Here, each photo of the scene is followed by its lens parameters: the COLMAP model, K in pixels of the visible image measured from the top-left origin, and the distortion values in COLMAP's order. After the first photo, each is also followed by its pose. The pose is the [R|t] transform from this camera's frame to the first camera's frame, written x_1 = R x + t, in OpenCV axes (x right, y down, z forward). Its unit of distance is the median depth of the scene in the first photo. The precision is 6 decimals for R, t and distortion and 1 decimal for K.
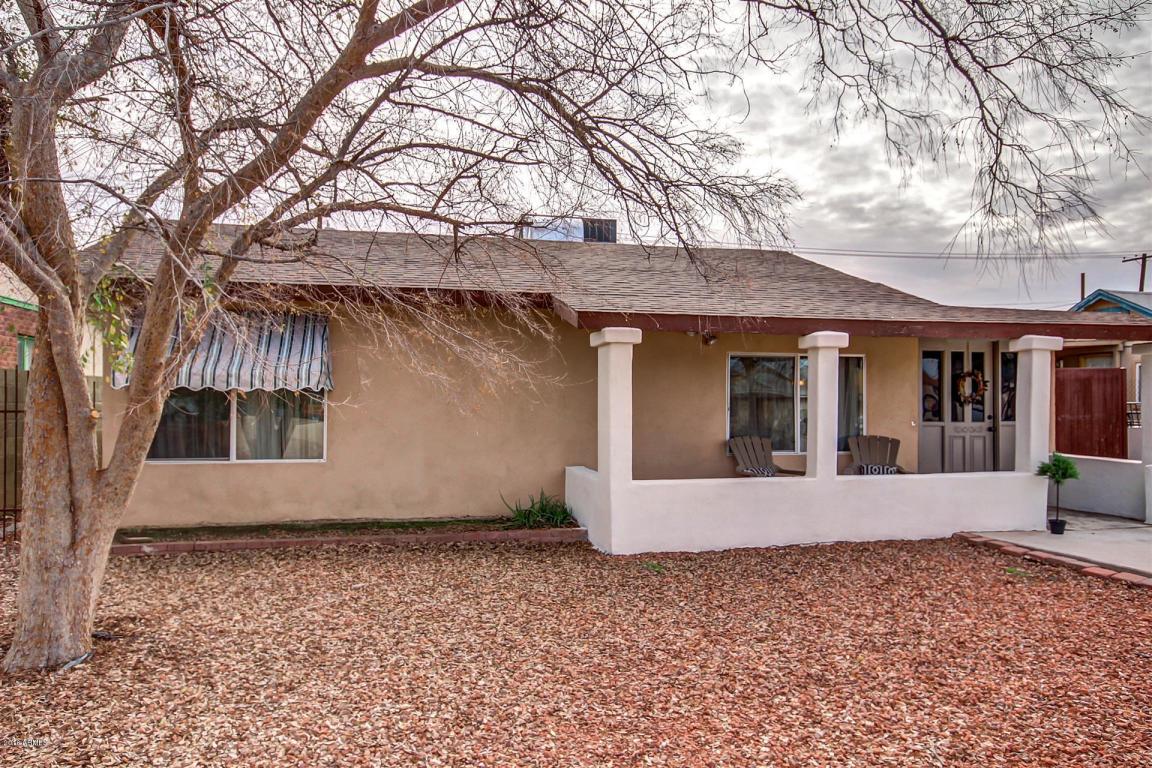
lens RADIAL K [[786.5, 0, 616.7], [0, 786.5, 380.2], [0, 0, 1]] dist [0.032017, 0.000595]
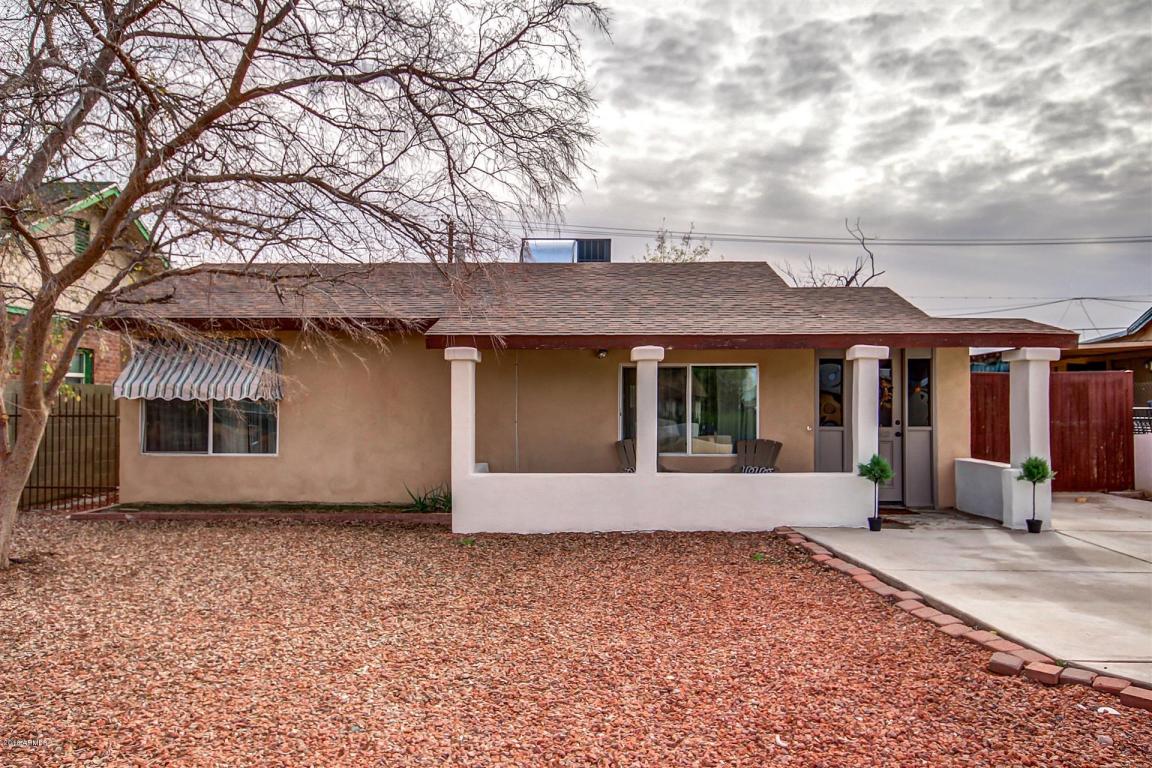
lens RADIAL K [[836.7, 0, 604.4], [0, 836.7, 390.8], [0, 0, 1]] dist [0.042821, 0.003032]
pose [[0.969011, -0.006858, -0.246923, 0.478021], [0.009077, 0.999928, 0.007848, -0.007166], [0.246851, -0.009846, 0.969003, -0.178752]]
